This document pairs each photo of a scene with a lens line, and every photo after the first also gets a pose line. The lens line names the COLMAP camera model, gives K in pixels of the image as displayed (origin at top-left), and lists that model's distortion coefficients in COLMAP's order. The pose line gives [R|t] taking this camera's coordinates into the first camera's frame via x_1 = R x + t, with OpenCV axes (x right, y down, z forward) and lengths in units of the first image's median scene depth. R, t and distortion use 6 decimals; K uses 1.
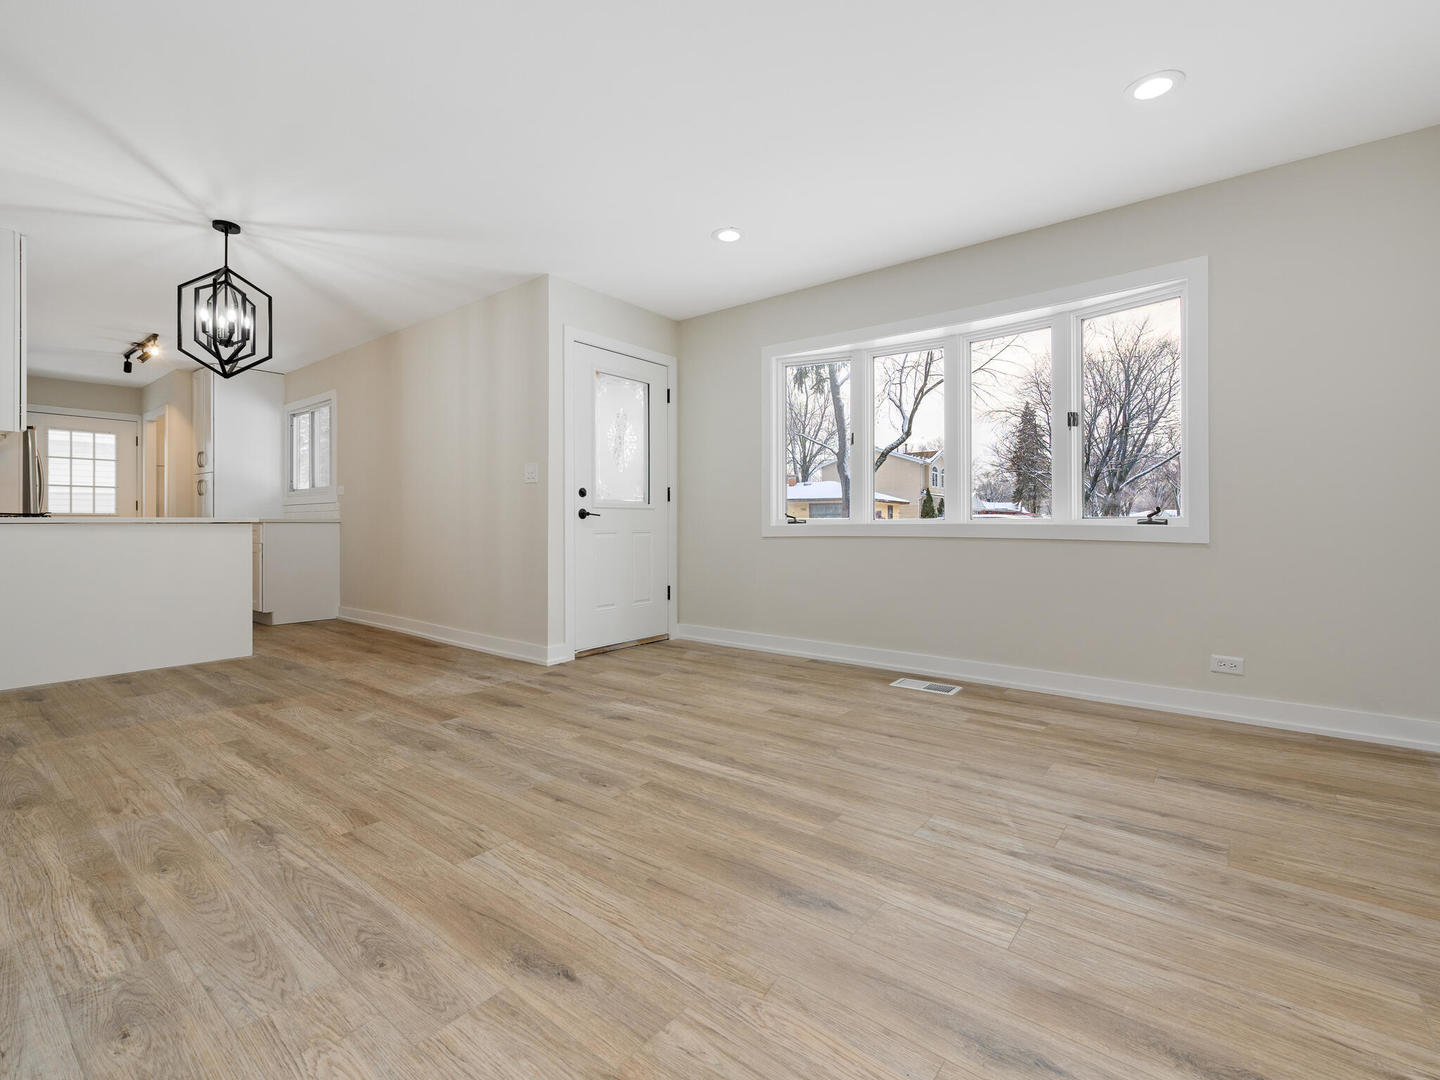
lens RADIAL K [[641.7, 0, 705.8], [0, 641.7, 525.3], [0, 0, 1]] dist [0.002183, -0.000294]
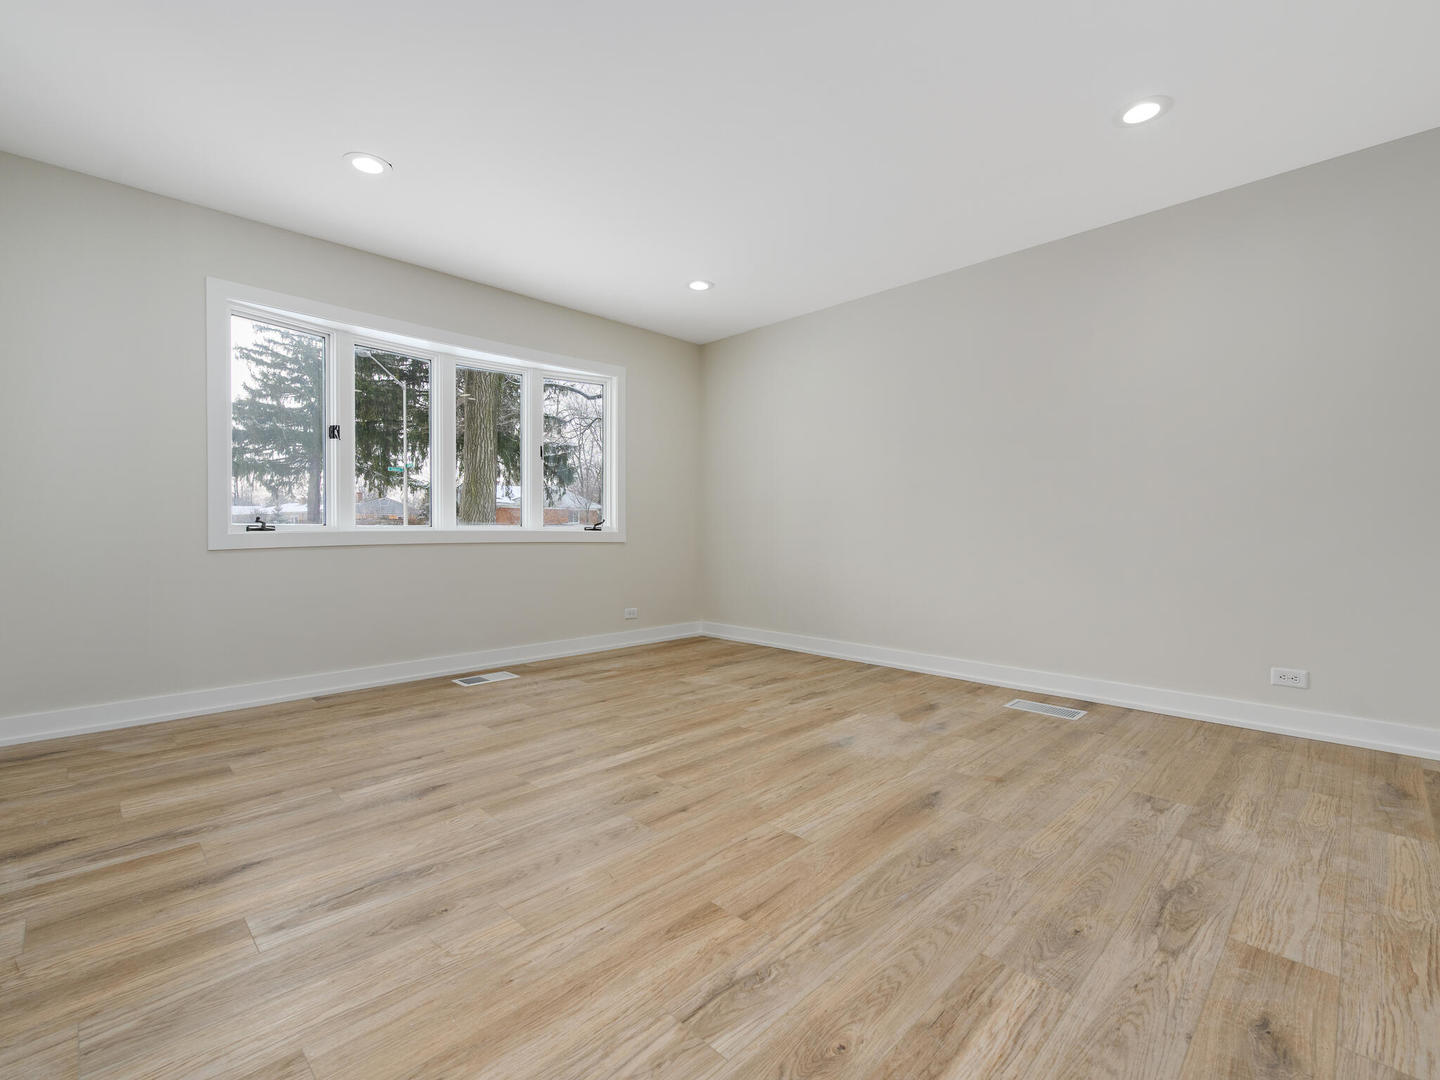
lens RADIAL K [[641.7, 0, 710.9], [0, 641.7, 542.6], [0, 0, 1]] dist [0.002183, -0.000294]
pose [[0.132530, -0.021913, 0.990937, -1.102749], [0.005281, 0.999757, 0.021401, -0.005673], [-0.991165, 0.002397, 0.132614, 0.760270]]
